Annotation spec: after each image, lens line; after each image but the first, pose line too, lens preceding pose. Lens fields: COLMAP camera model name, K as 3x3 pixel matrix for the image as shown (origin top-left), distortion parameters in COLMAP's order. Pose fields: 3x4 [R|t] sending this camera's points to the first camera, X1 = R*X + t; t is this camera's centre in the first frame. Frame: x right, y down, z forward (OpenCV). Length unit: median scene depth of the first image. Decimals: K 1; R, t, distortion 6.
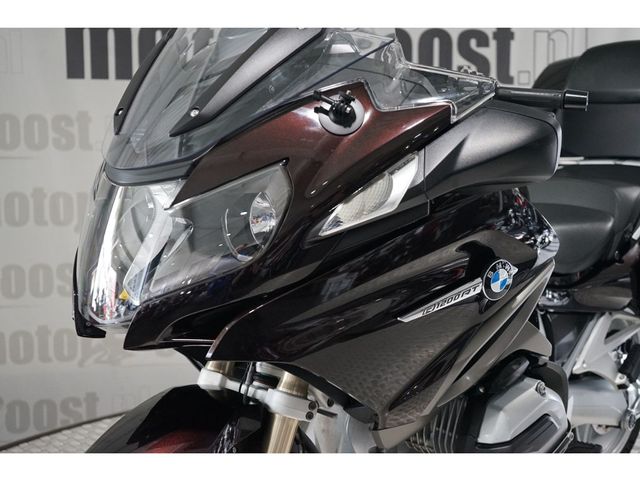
lens RADIAL K [[899.7, 0, 317.2], [0, 899.7, 242.4], [0, 0, 1]] dist [-0.003887, 0.000000]
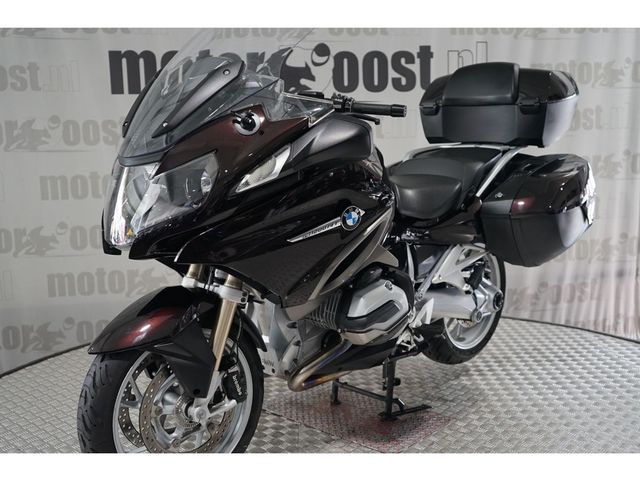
lens RADIAL K [[733.5, 0, 318.6], [0, 733.5, 245.8], [0, 0, 1]] dist [0.003930, 0.000000]
pose [[0.999587, -0.018064, -0.022351, 0.173436], [0.018998, 0.998924, 0.042312, 0.034964], [0.021562, -0.042720, 0.998854, -0.396118]]
